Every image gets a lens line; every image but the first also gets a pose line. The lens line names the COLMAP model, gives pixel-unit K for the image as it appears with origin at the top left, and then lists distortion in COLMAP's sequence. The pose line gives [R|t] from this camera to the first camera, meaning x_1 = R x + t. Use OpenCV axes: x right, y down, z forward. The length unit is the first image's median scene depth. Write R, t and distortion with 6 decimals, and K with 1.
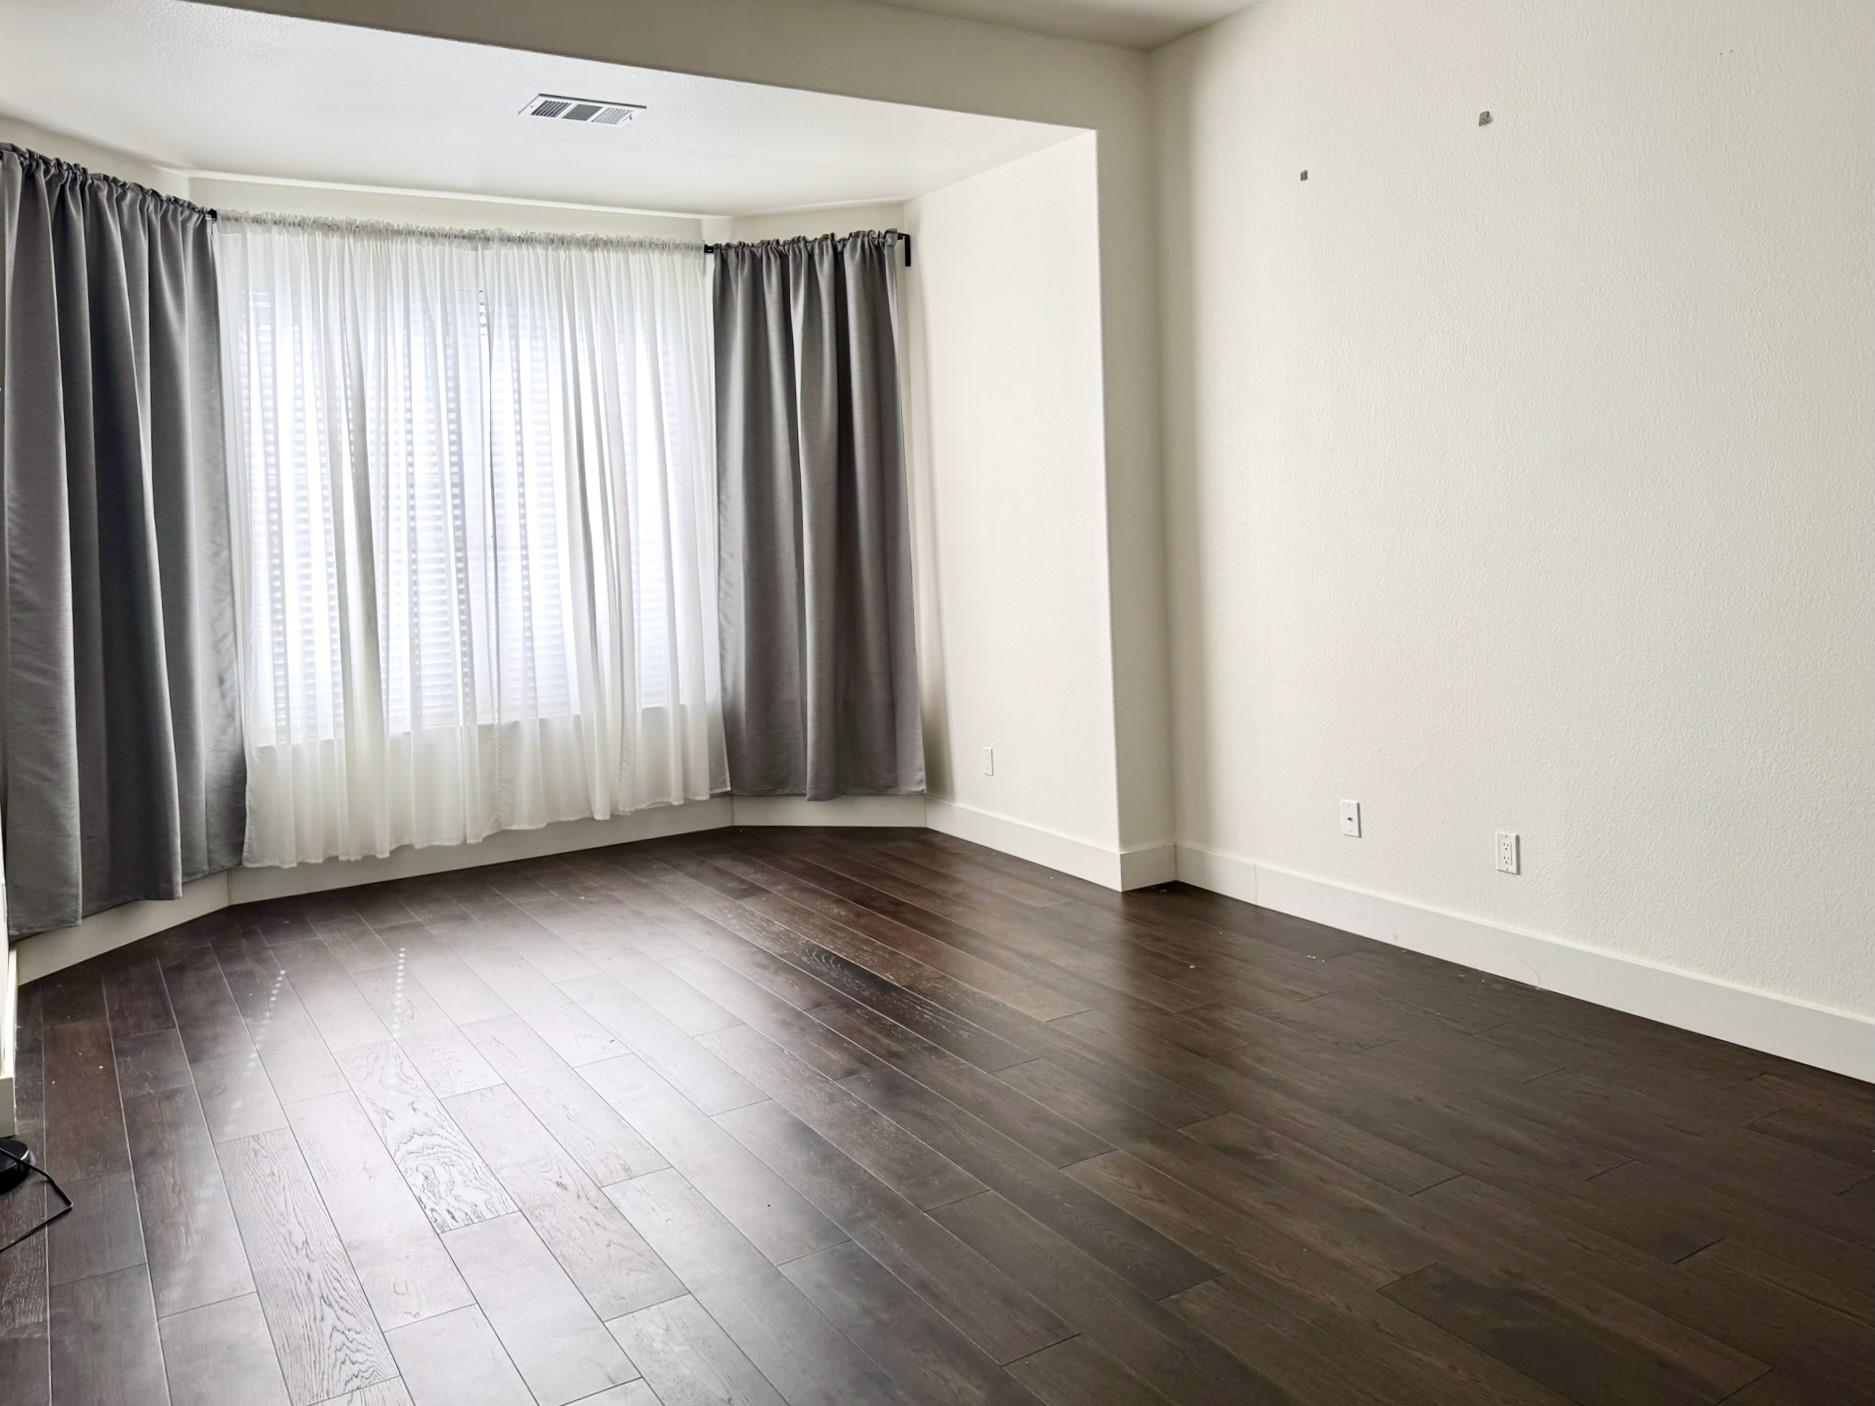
lens RADIAL K [[1417.8, 0, 937.5], [0, 1417.8, 703.0], [0, 0, 1]] dist [0.001324, -0.001664]
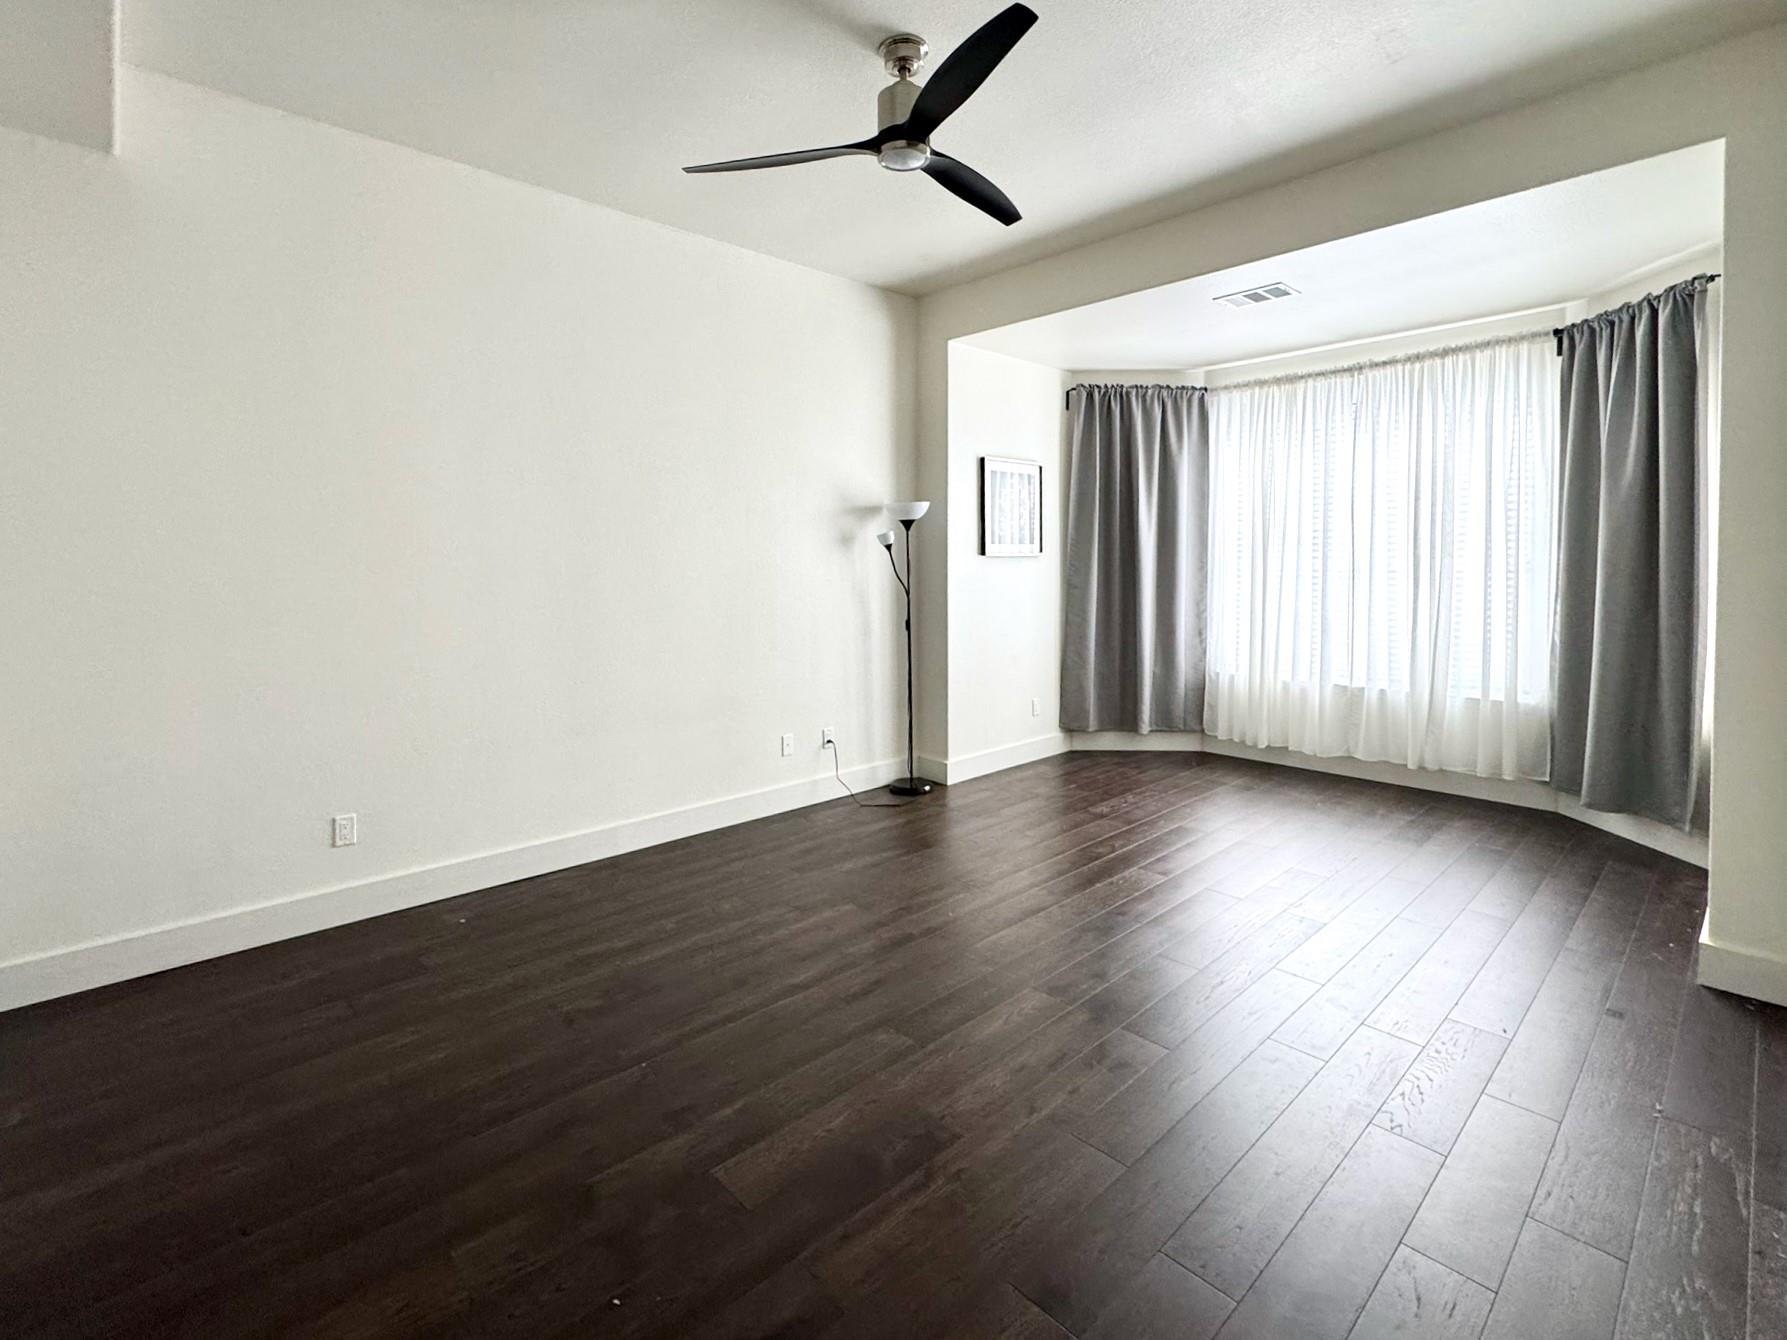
lens RADIAL K [[830.2, 0, 893.5], [0, 830.2, 670.0], [0, 0, 1]] dist [-0.000237, 0.009413]
pose [[0.194849, 0.160838, -0.967556, 0.481906], [-0.137409, 0.981211, 0.135436, -0.058834], [0.971160, 0.106562, 0.213289, 0.343709]]
